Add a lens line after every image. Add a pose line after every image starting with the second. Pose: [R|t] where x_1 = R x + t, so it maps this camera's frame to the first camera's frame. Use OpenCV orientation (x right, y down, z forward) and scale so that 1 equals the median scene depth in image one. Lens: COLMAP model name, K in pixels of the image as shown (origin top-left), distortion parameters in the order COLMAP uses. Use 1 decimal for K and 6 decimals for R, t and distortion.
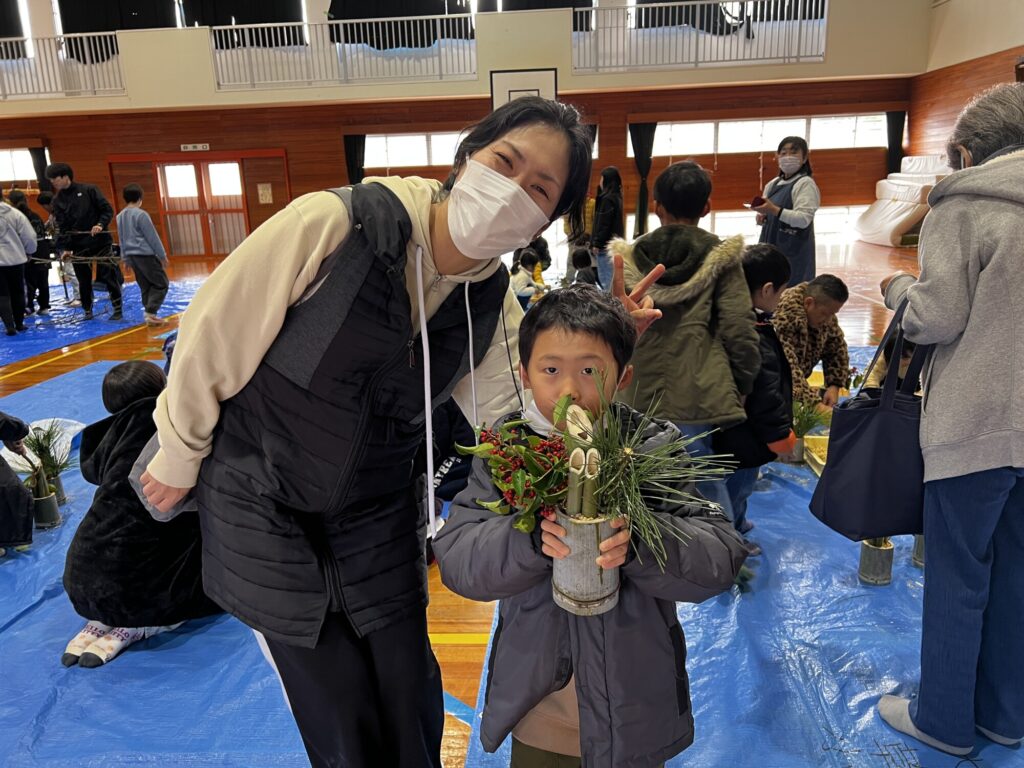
lens RADIAL K [[776.4, 0, 512.0], [0, 776.4, 384.0], [0, 0, 1]] dist [0.028869, -0.006471]
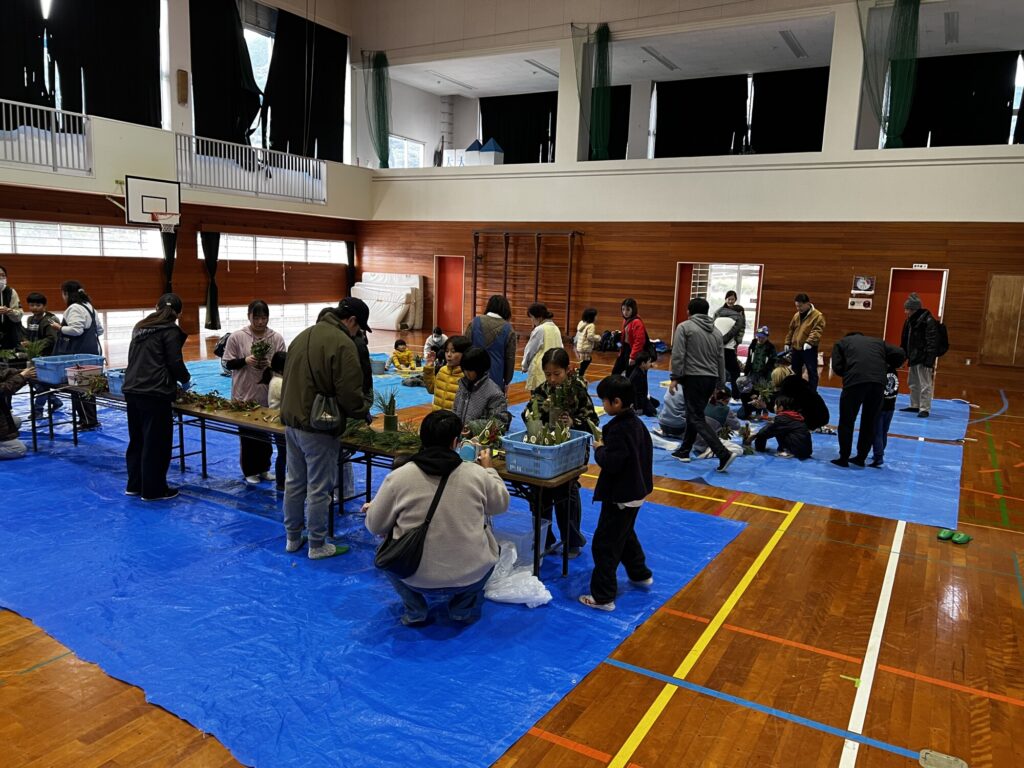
lens RADIAL K [[784.7, 0, 512.0], [0, 784.7, 384.0], [0, 0, 1]] dist [0.011569, -0.001028]
pose [[0.421212, -0.087367, 0.902744, -0.725805], [0.180492, 0.983515, 0.010968, -0.037255], [-0.888821, 0.158318, 0.430038, 0.112375]]
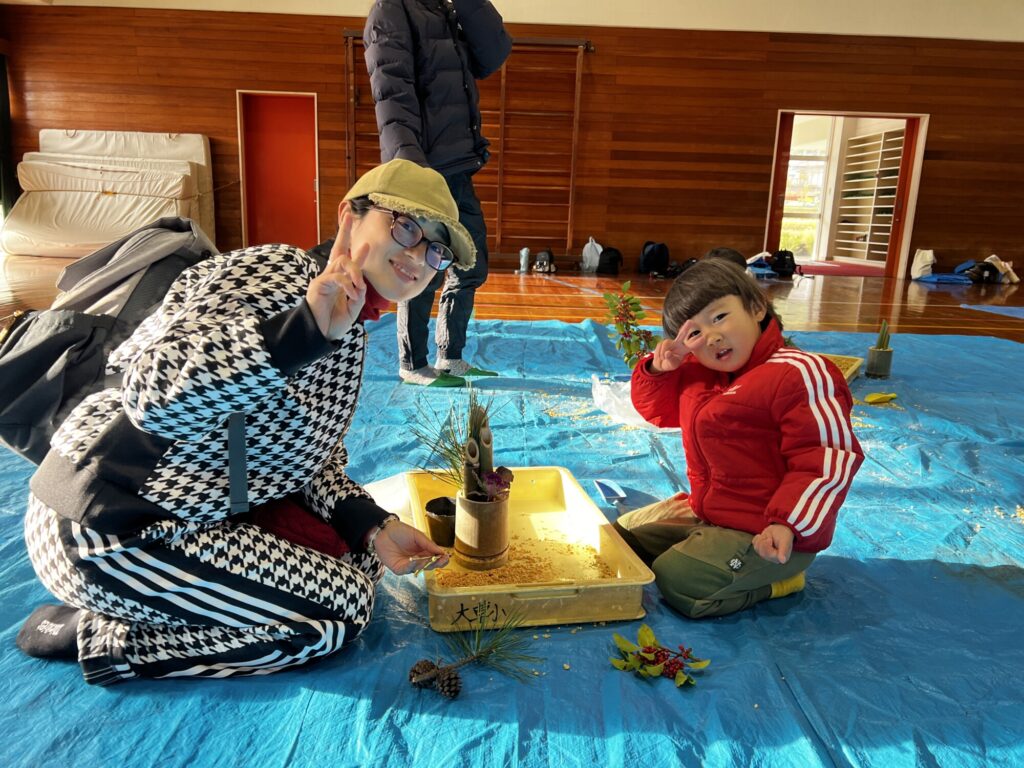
lens RADIAL K [[784.7, 0, 512.0], [0, 784.7, 384.0], [0, 0, 1]] dist [0.011569, -0.001028]
pose [[-0.096010, -0.187003, 0.977656, -0.210136], [0.223182, 0.953142, 0.204232, -0.123373], [-0.970037, 0.237804, -0.049775, 0.653994]]
